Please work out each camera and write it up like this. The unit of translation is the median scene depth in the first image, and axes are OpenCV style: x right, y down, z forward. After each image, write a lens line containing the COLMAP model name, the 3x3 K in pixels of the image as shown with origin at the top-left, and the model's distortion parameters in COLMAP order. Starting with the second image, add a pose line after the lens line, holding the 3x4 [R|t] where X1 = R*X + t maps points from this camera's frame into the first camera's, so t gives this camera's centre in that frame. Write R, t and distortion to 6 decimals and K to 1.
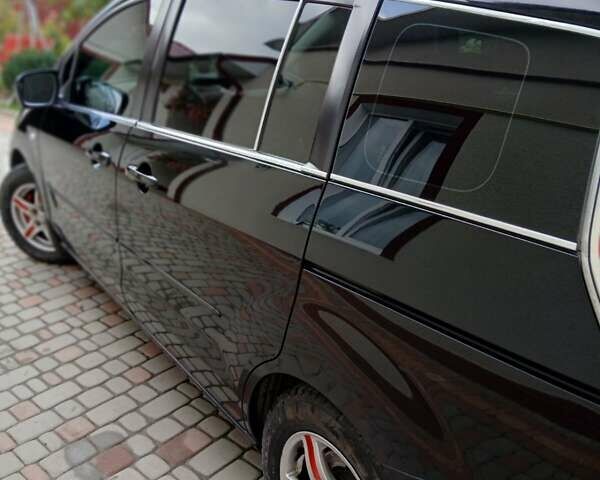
lens RADIAL K [[604.0, 0, 298.6], [0, 604.0, 231.7], [0, 0, 1]] dist [0.119971, -0.323204]
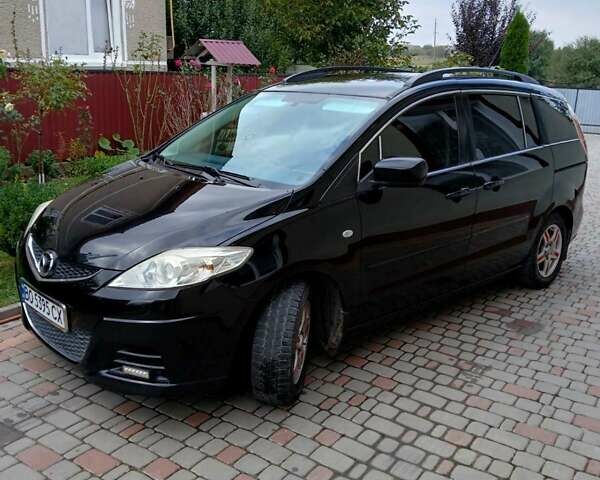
lens RADIAL K [[593.8, 0, 297.3], [0, 593.8, 250.5], [0, 0, 1]] dist [0.118799, -0.294799]
pose [[-0.123760, -0.297147, 0.946777, -1.542530], [0.308286, 0.895386, 0.321316, -0.535755], [-0.943209, 0.331644, -0.019207, 1.284715]]
